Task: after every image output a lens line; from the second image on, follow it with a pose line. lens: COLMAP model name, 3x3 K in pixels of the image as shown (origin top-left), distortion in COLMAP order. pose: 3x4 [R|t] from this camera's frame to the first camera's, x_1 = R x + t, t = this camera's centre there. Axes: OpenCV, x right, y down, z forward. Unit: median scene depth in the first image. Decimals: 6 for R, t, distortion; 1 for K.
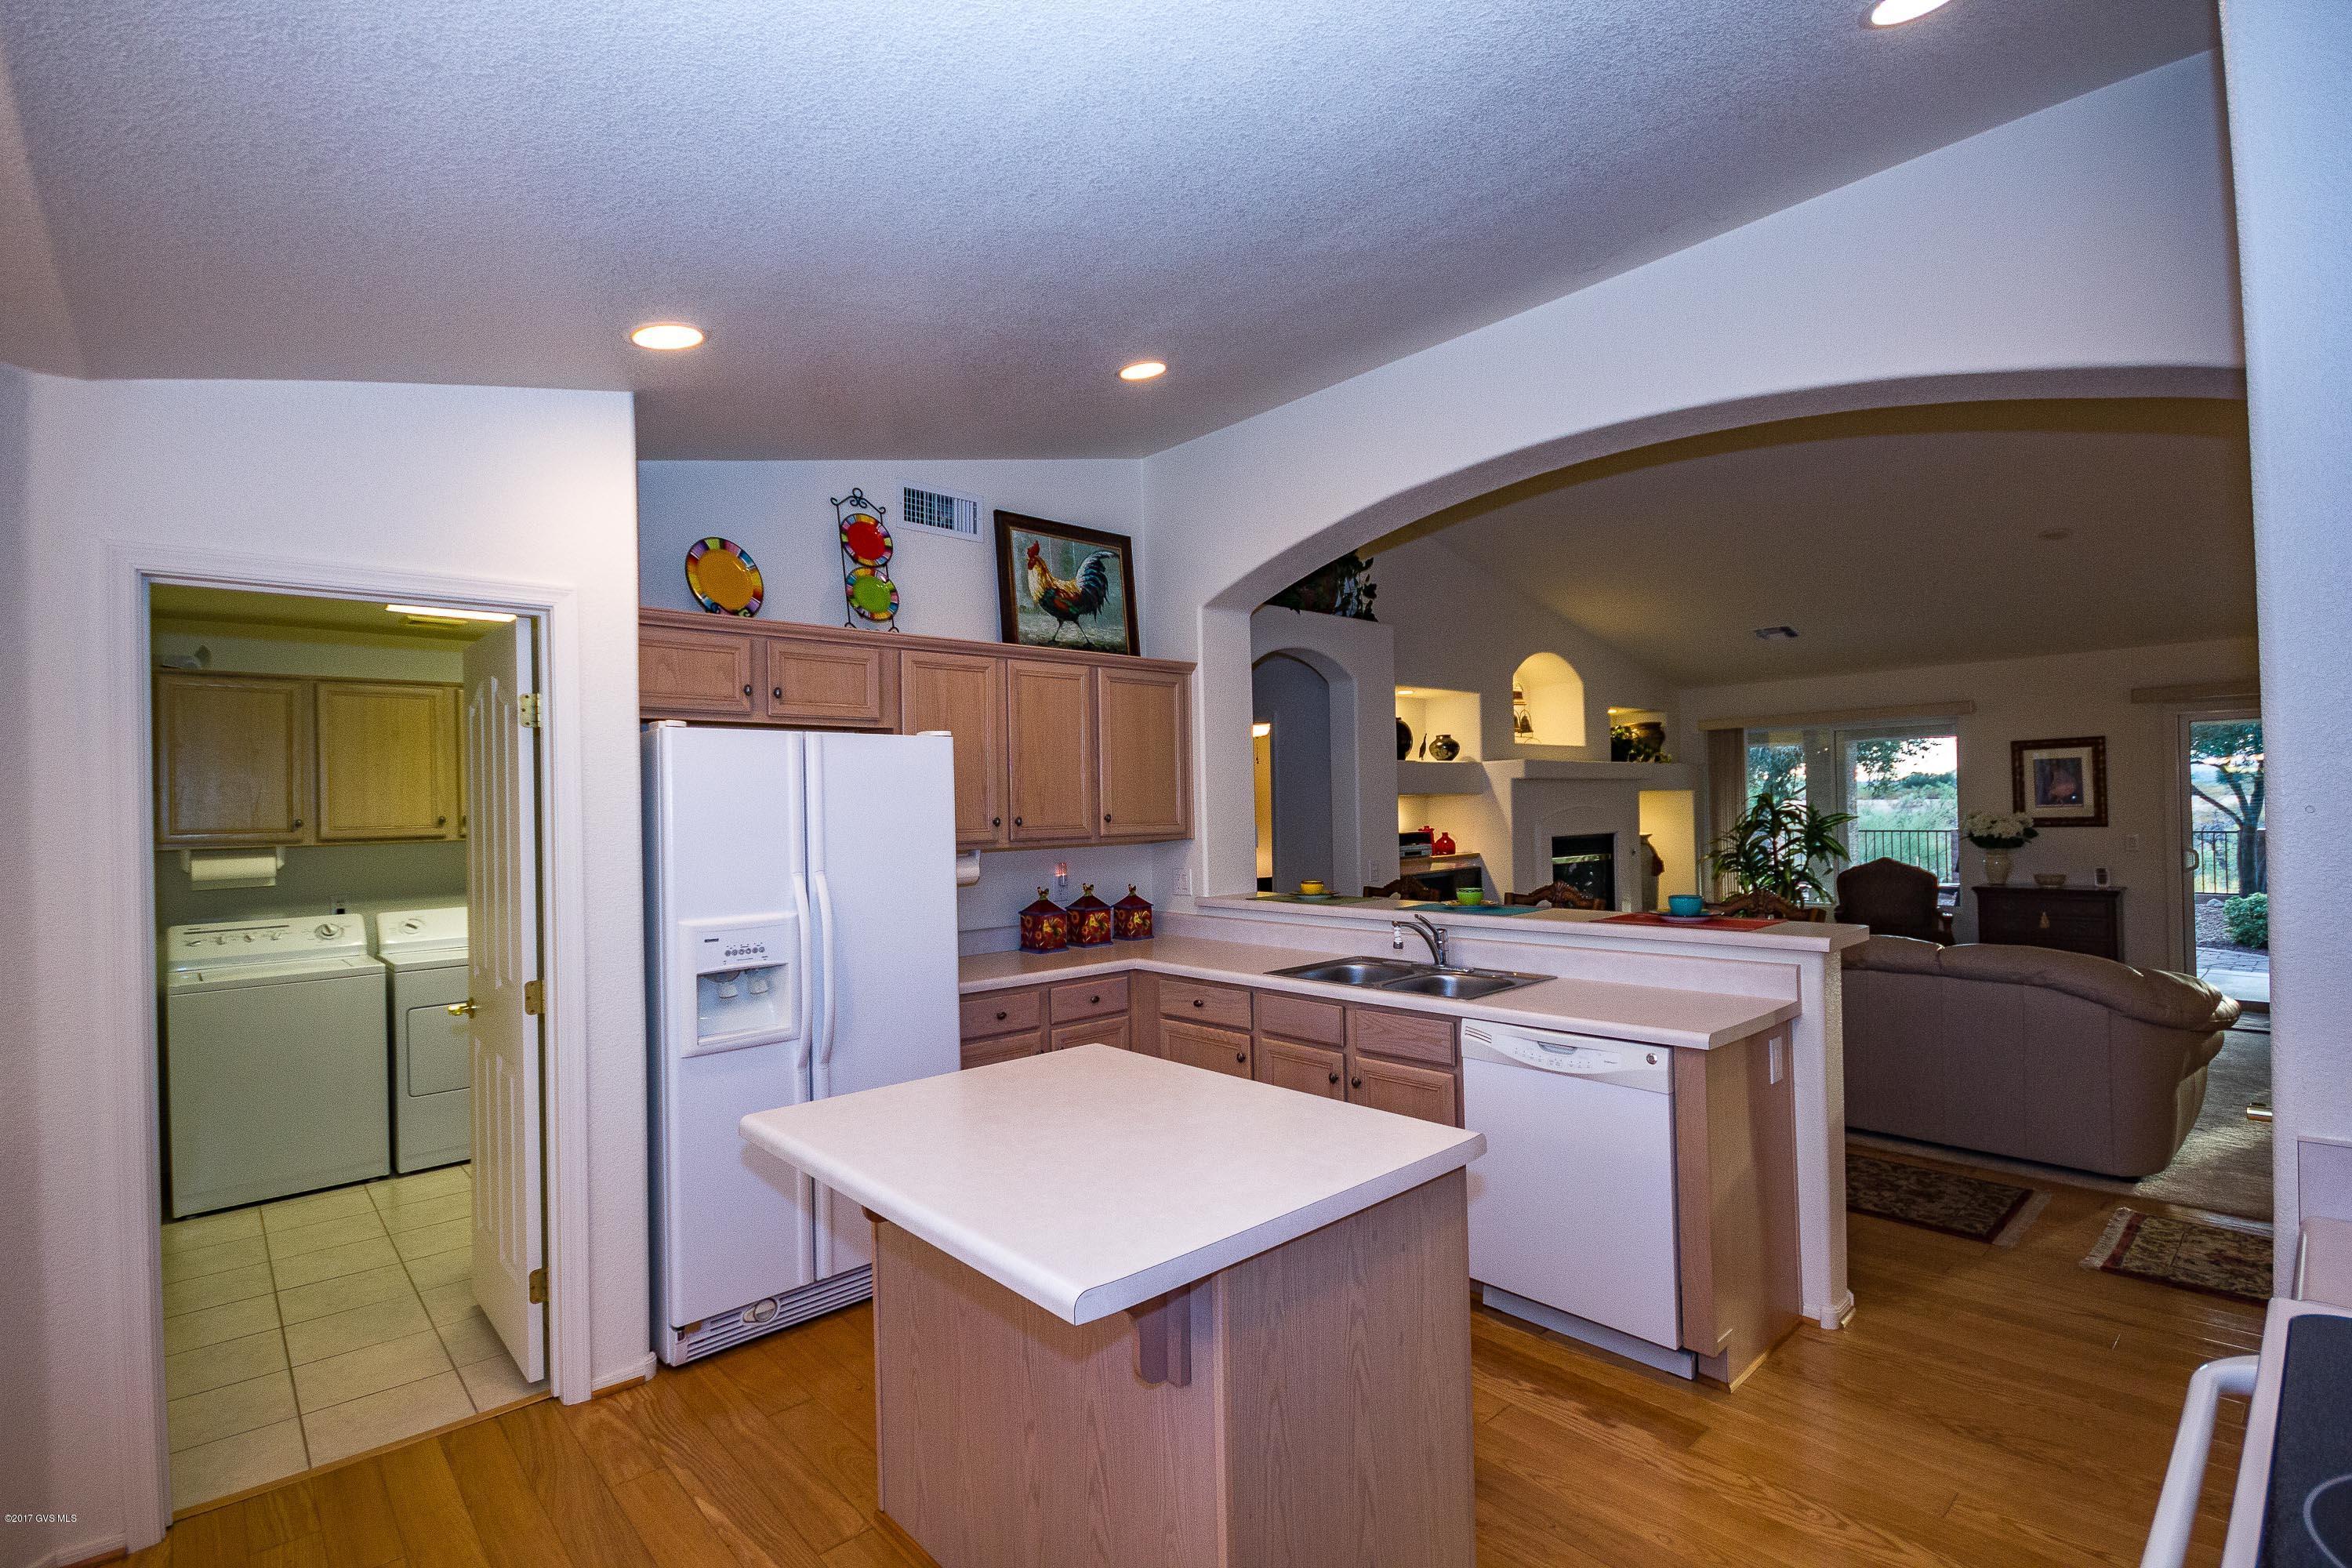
lens RADIAL K [[1078.8, 0, 1176.0], [0, 1078.8, 784.0], [0, 0, 1]] dist [-0.008653, 0.000221]
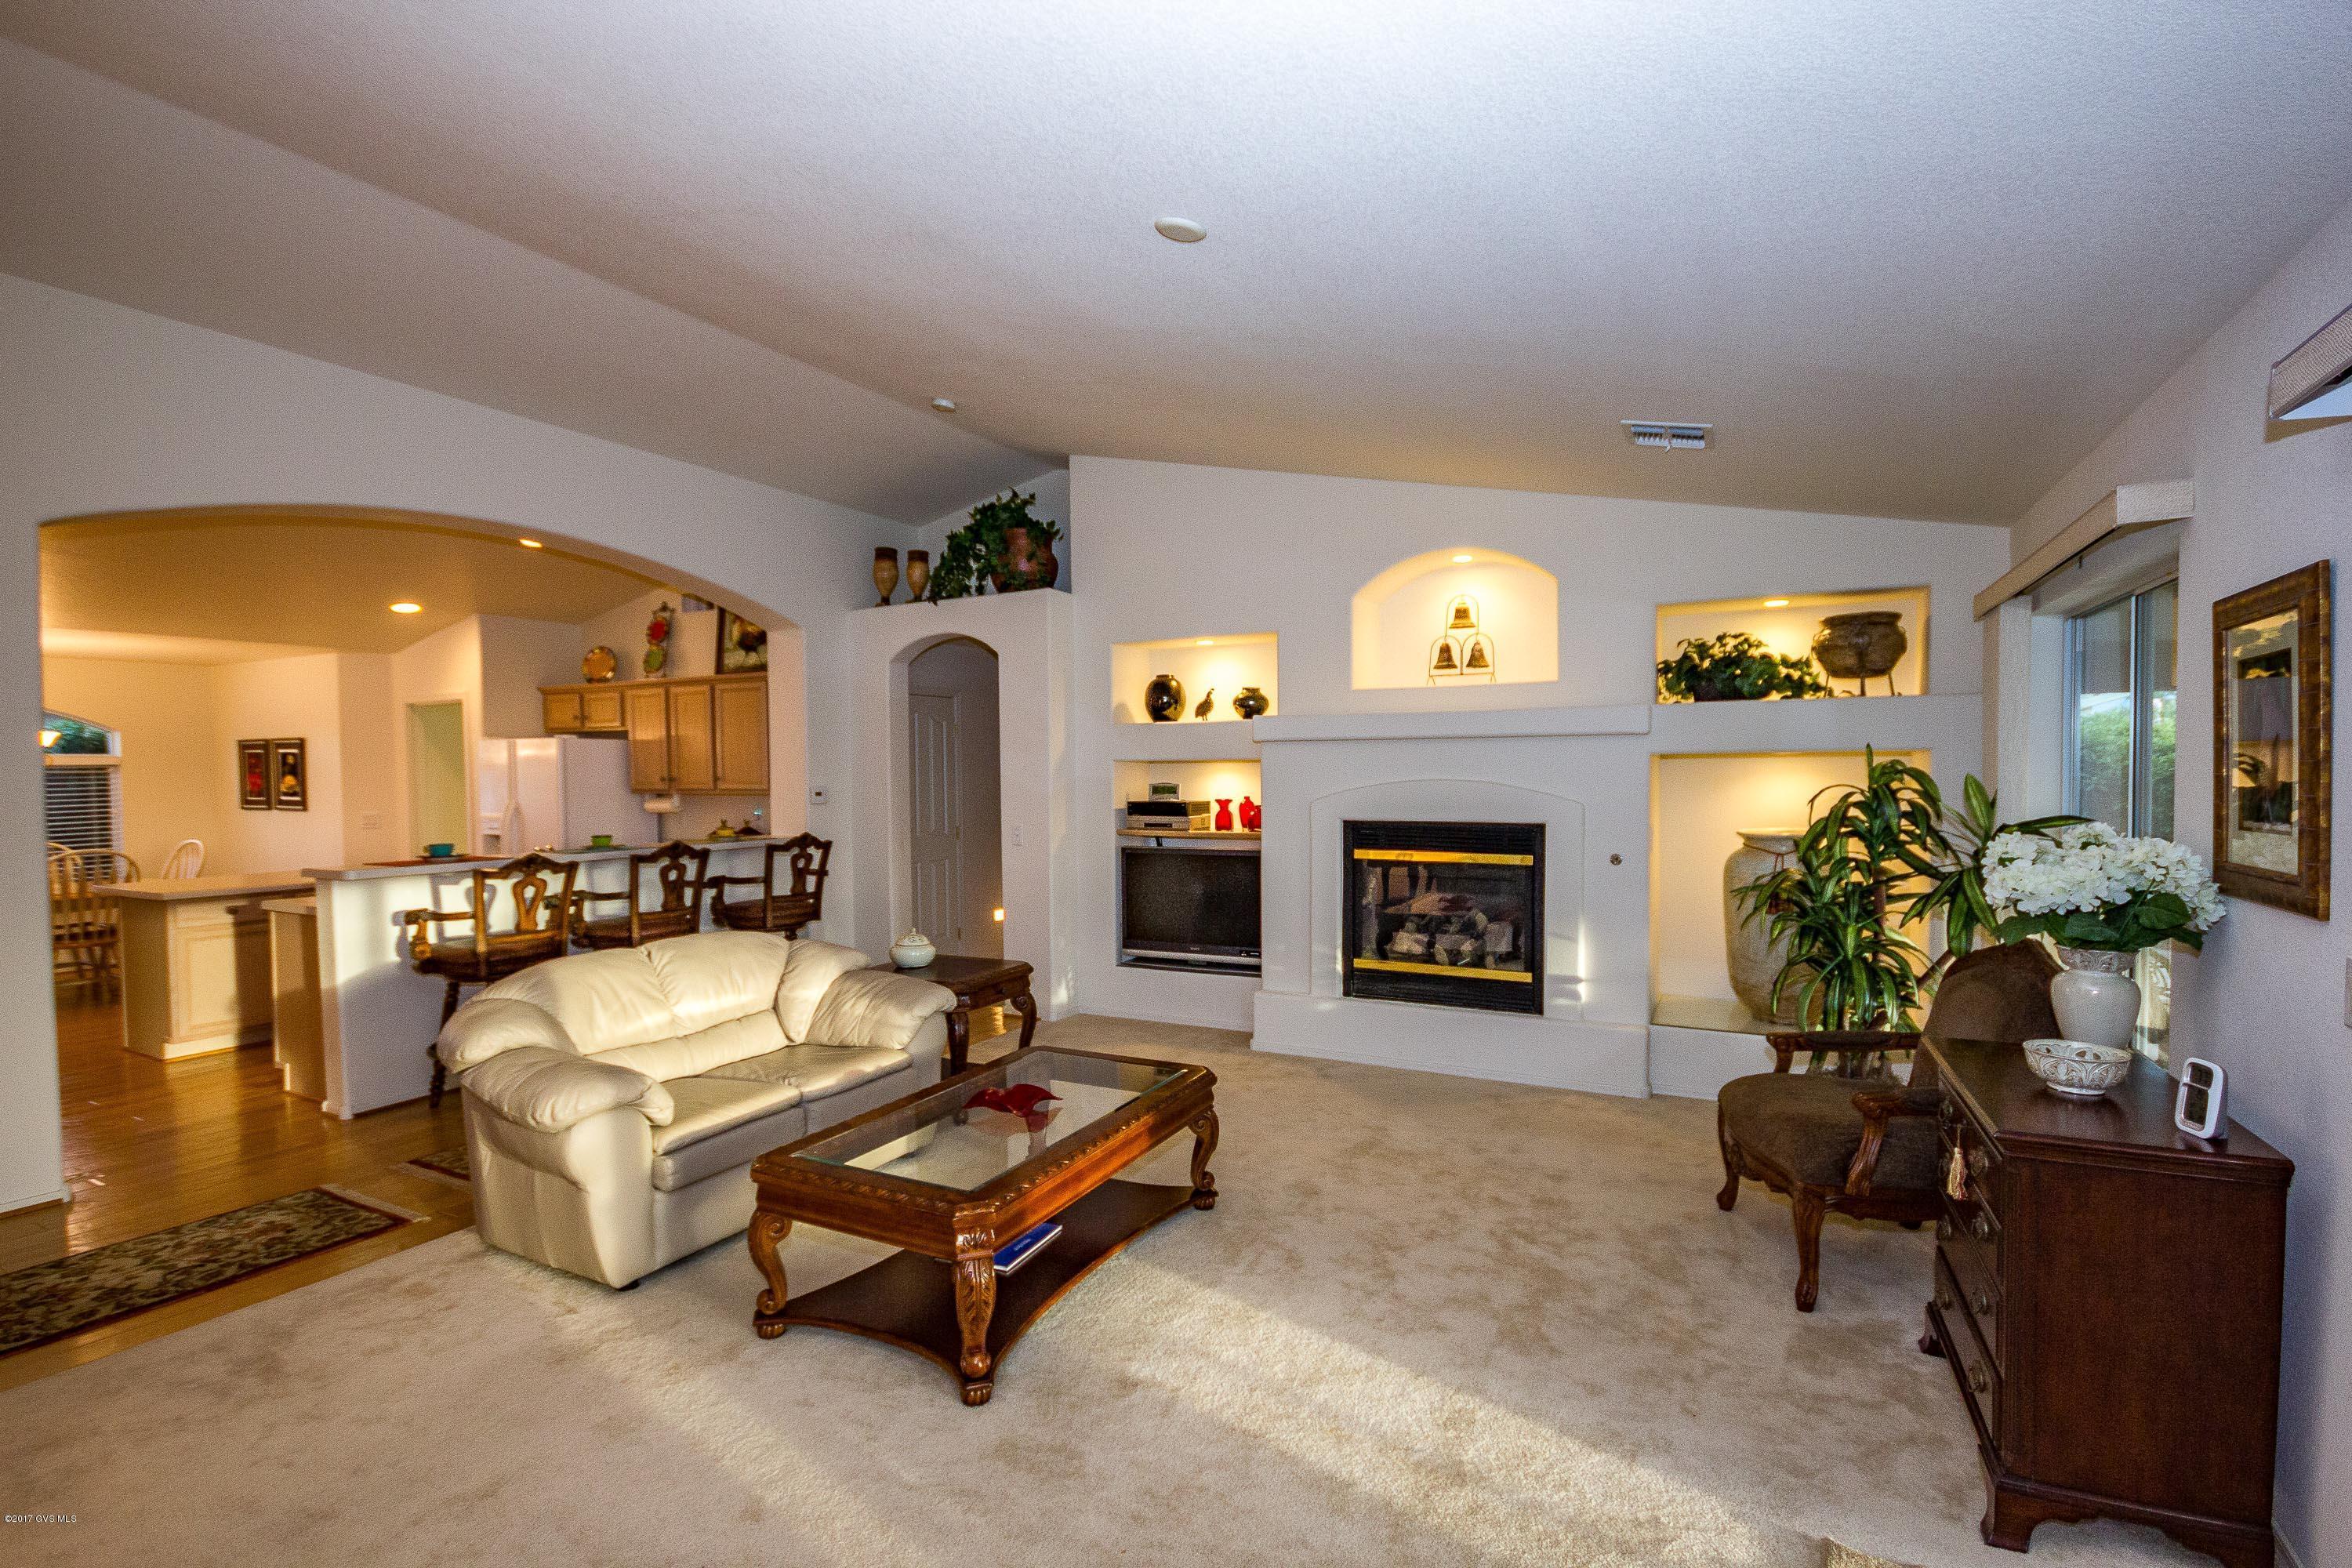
lens RADIAL K [[1078.8, 0, 1176.0], [0, 1078.8, 784.0], [0, 0, 1]] dist [-0.008653, 0.000221]
pose [[0.345543, 0.034068, -0.937784, 2.228402], [0.022464, 0.998754, 0.044560, -0.021806], [0.938134, -0.036464, 0.344348, 1.451548]]
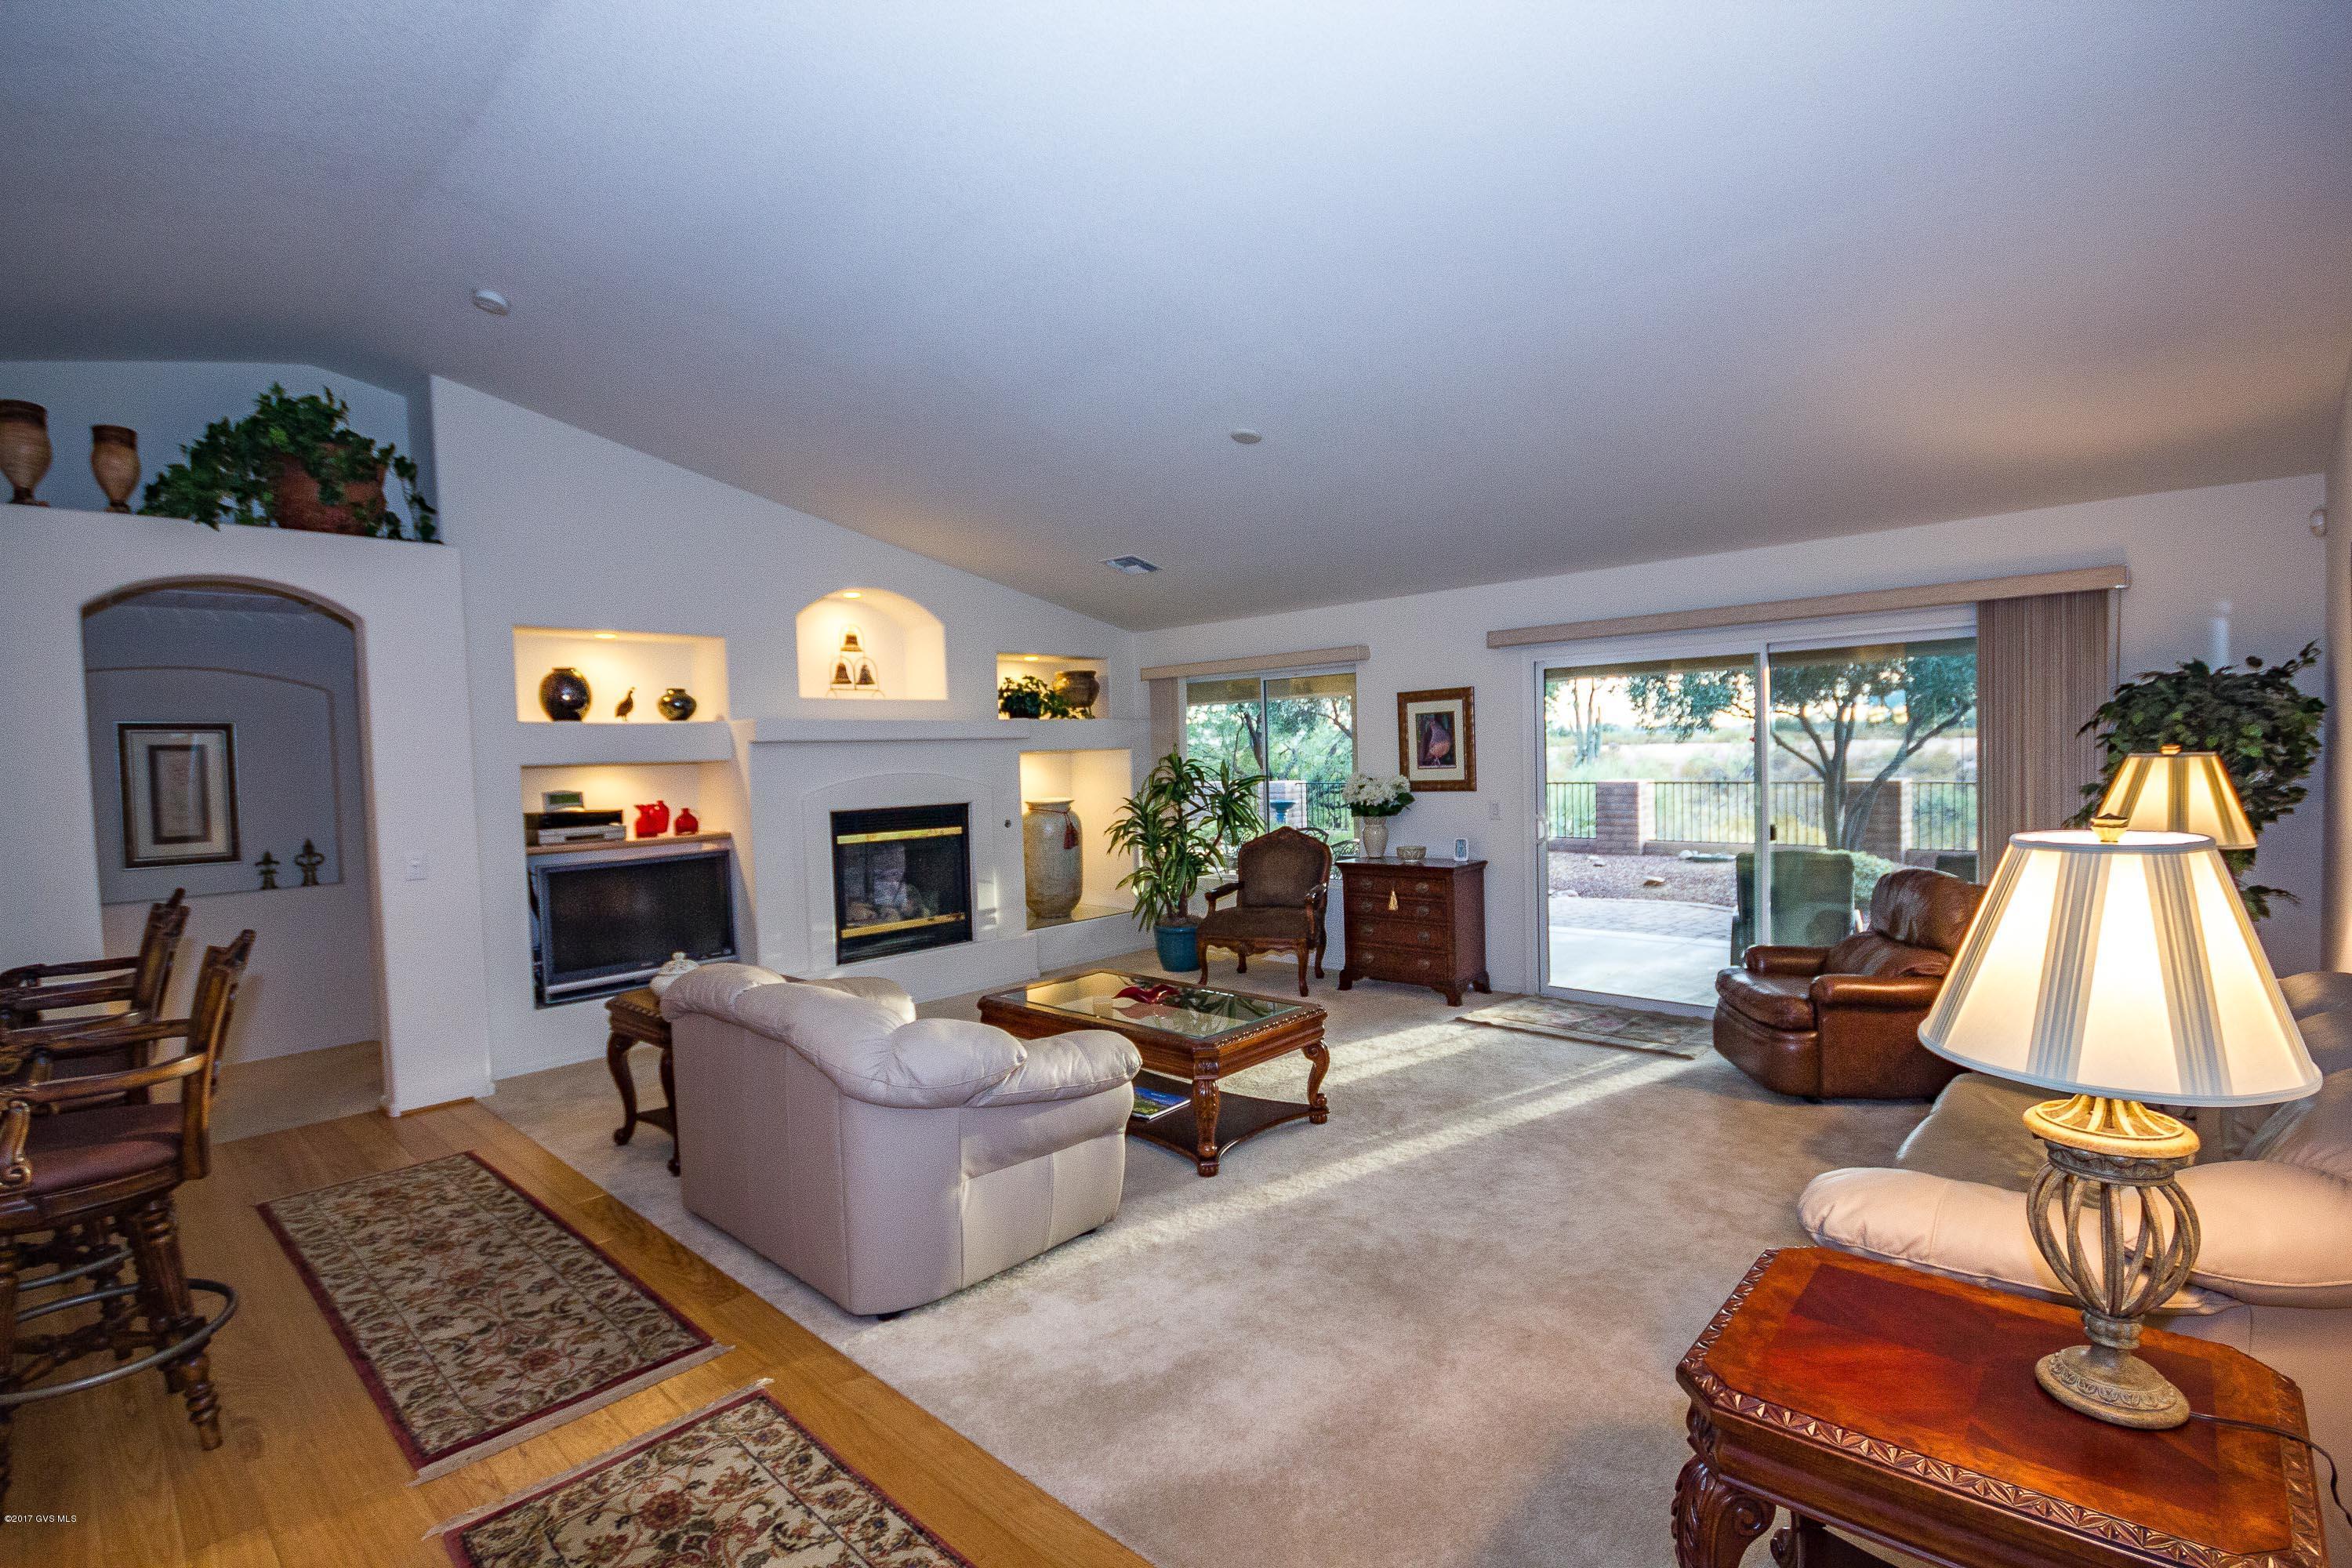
lens RADIAL K [[1078.8, 0, 1176.0], [0, 1078.8, 784.0], [0, 0, 1]] dist [-0.008653, 0.000221]
pose [[0.996033, -0.011595, 0.088230, 1.219012], [0.007227, 0.998740, 0.049670, -0.025290], [-0.088695, -0.048835, 0.994861, 0.336848]]
